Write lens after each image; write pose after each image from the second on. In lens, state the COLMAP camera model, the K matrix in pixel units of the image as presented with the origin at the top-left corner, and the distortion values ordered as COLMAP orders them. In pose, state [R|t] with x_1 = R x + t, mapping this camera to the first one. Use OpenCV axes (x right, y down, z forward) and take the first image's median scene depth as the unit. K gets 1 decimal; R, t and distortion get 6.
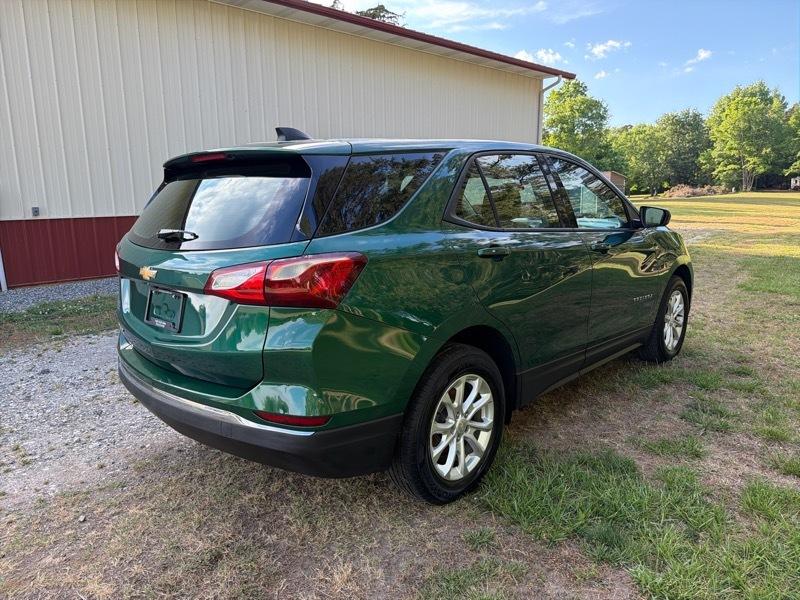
lens RADIAL K [[570.7, 0, 400.5], [0, 570.7, 299.8], [0, 0, 1]] dist [0.019830, -0.029443]
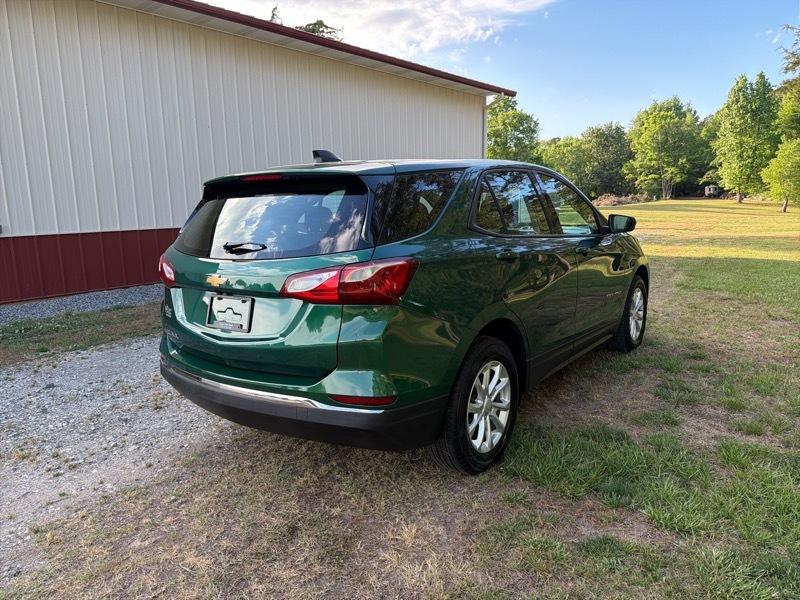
lens RADIAL K [[570.7, 0, 402.6], [0, 570.7, 297.8], [0, 0, 1]] dist [0.019830, -0.029443]
pose [[0.993656, -0.031041, 0.108090, -0.151103], [0.033543, 0.999208, -0.021403, 0.016986], [-0.107340, 0.024893, 0.993911, -0.112879]]
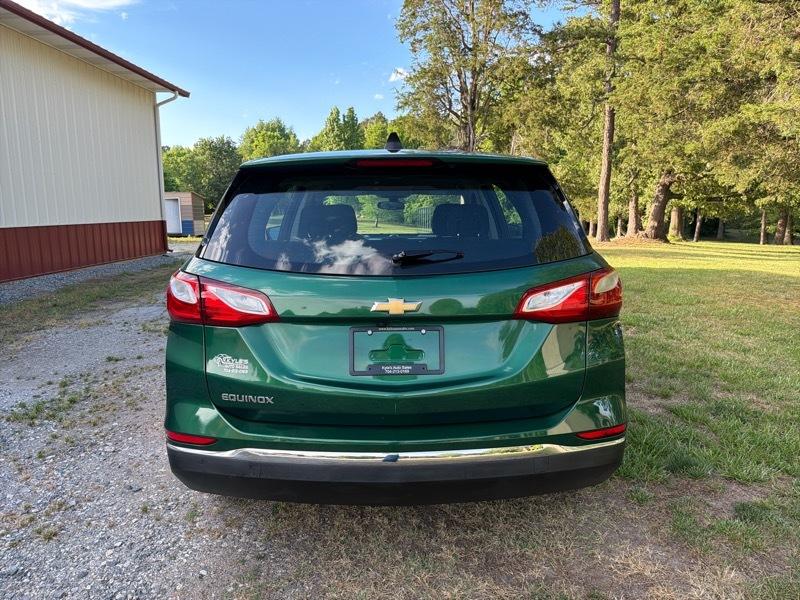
lens RADIAL K [[570.7, 0, 401.0], [0, 570.7, 298.9], [0, 0, 1]] dist [0.019830, -0.029443]
pose [[0.719602, -0.093822, 0.688019, -0.726539], [0.119076, 0.992826, 0.010846, -0.049045], [-0.684101, 0.074122, 0.725611, 0.326376]]
